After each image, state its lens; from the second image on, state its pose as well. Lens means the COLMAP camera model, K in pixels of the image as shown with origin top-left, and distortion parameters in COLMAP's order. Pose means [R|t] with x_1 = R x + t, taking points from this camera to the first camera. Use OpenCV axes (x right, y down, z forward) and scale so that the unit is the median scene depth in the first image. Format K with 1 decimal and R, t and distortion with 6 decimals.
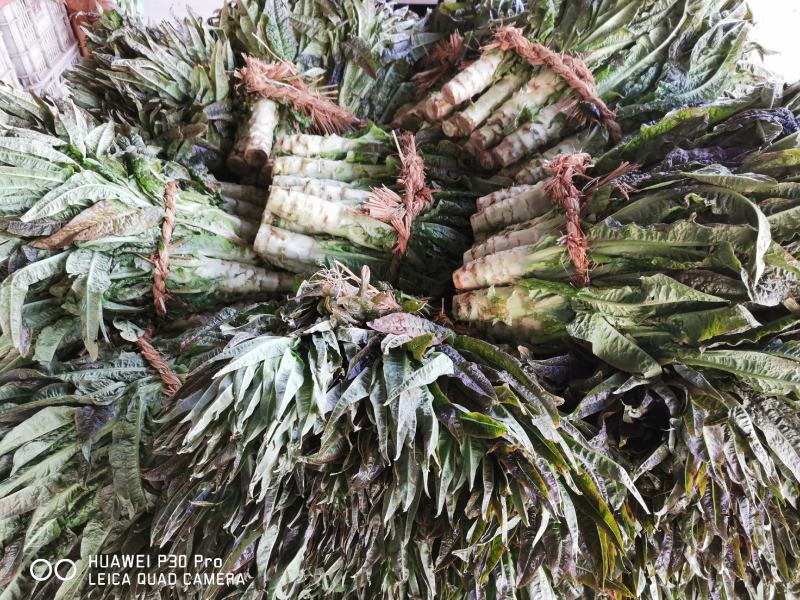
lens RADIAL K [[622.3, 0, 399.8], [0, 622.3, 298.3], [0, 0, 1]] dist [0.011828, -0.009801]
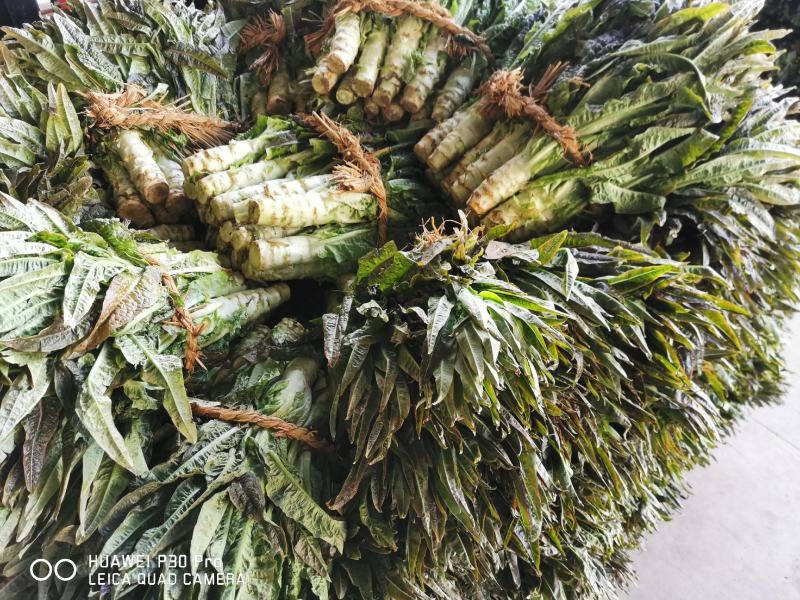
lens RADIAL K [[622.3, 0, 399.7], [0, 622.3, 301.4], [0, 0, 1]] dist [0.011828, -0.009801]
pose [[0.800732, -0.427760, 0.419345, -0.512234], [0.415039, 0.900962, 0.126530, -0.068970], [-0.431938, 0.072728, 0.898966, 0.059786]]
